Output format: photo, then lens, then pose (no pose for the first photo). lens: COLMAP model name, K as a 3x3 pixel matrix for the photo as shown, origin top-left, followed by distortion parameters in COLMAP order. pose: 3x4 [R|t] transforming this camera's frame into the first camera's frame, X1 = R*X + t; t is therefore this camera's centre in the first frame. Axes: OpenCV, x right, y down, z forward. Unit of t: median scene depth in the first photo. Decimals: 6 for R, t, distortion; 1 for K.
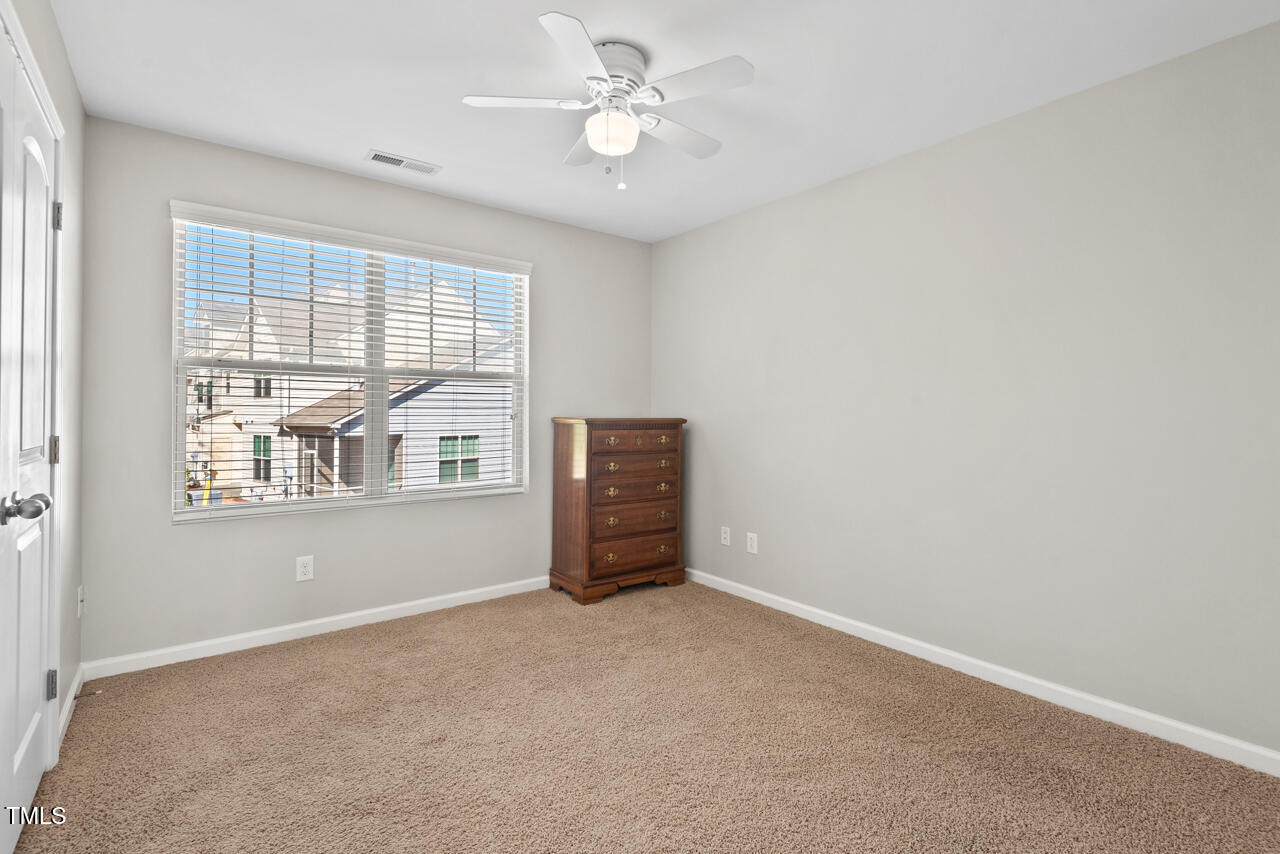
lens RADIAL K [[589.3, 0, 644.4], [0, 589.3, 421.0], [0, 0, 1]] dist [0.031919, -0.019219]
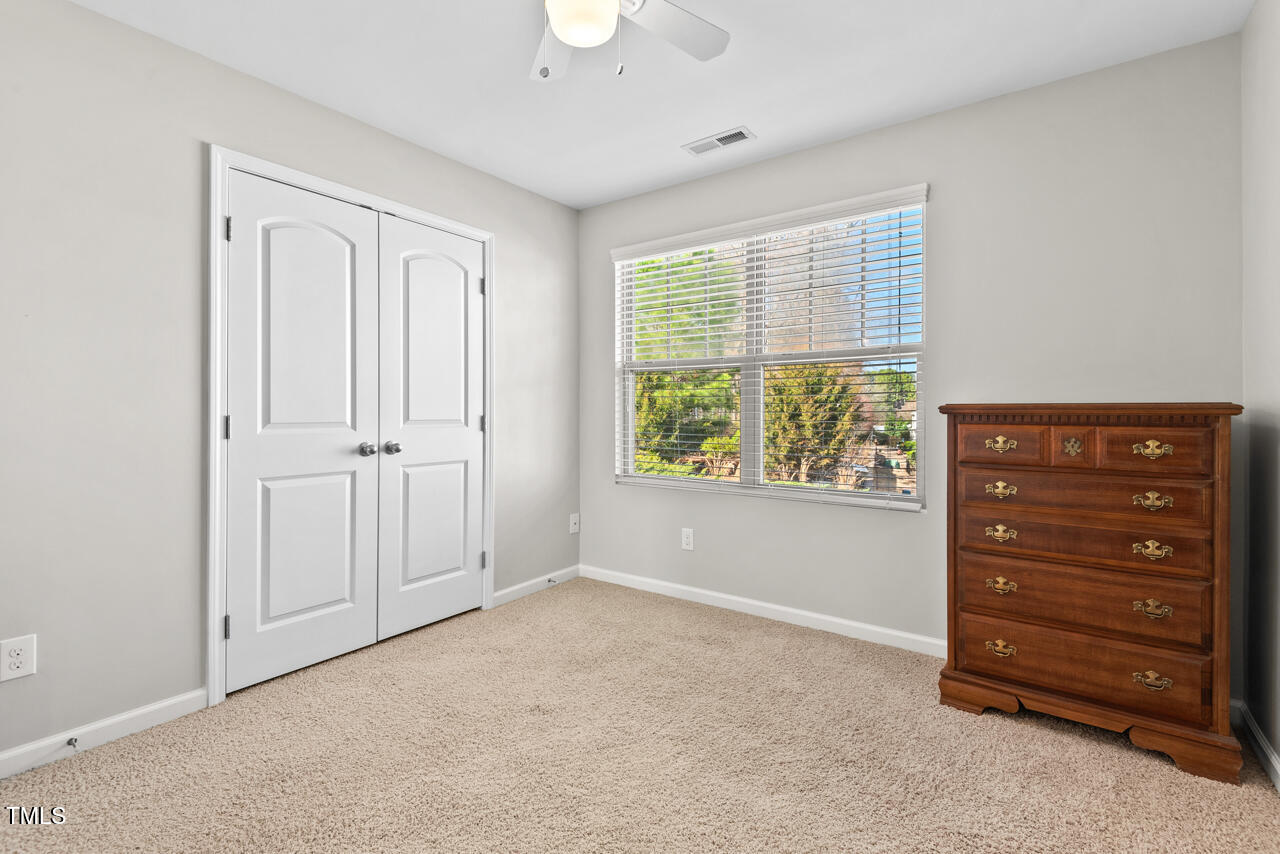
lens RADIAL K [[589.3, 0, 644.4], [0, 589.3, 421.0], [0, 0, 1]] dist [0.031919, -0.019219]
pose [[0.268166, 0.014611, -0.963262, 0.402858], [-0.003453, 0.999893, 0.014205, 0.004774], [0.963367, -0.000483, 0.268188, 0.509352]]
